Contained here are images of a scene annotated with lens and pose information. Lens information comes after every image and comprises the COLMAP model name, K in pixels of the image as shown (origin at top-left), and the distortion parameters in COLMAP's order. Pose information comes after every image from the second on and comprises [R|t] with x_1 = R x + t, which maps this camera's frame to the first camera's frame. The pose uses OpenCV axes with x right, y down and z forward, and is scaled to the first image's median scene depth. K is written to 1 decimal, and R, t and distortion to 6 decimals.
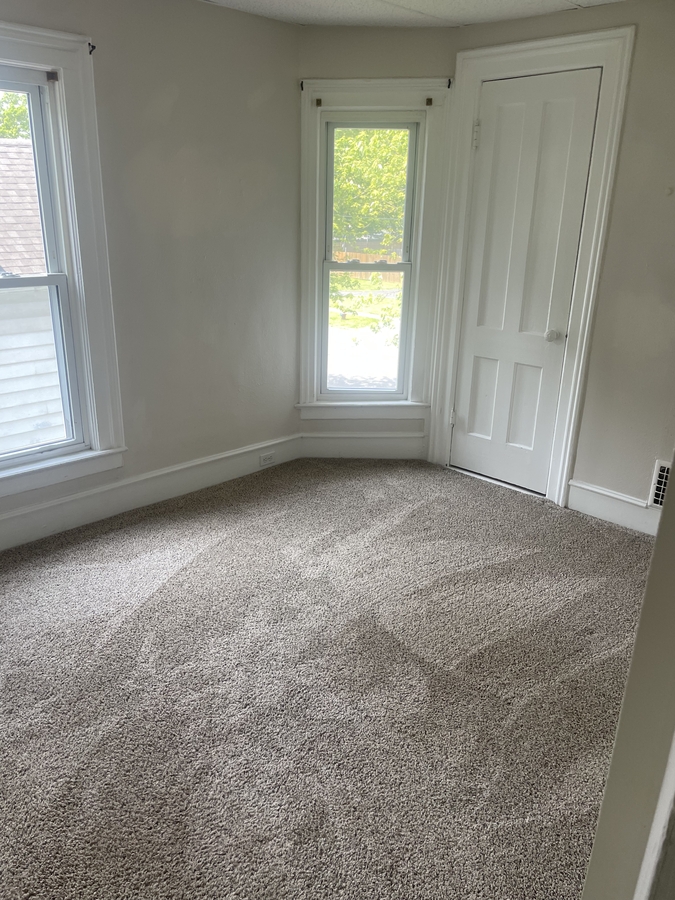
lens RADIAL K [[691.4, 0, 331.5], [0, 691.4, 454.5], [0, 0, 1]] dist [0.038280, -0.071867]
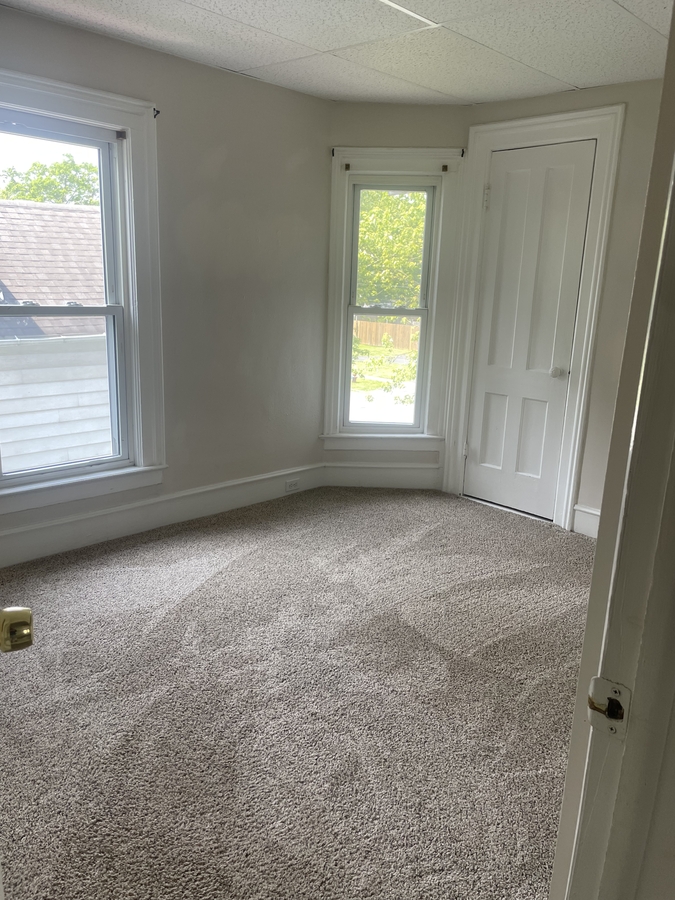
lens RADIAL K [[691.4, 0, 346.1], [0, 691.4, 451.9], [0, 0, 1]] dist [0.038280, -0.071867]
pose [[0.999821, 0.016114, 0.009949, -0.029334], [-0.015062, 0.995065, -0.098076, 0.078854], [-0.011480, 0.097909, 0.995129, -0.093628]]
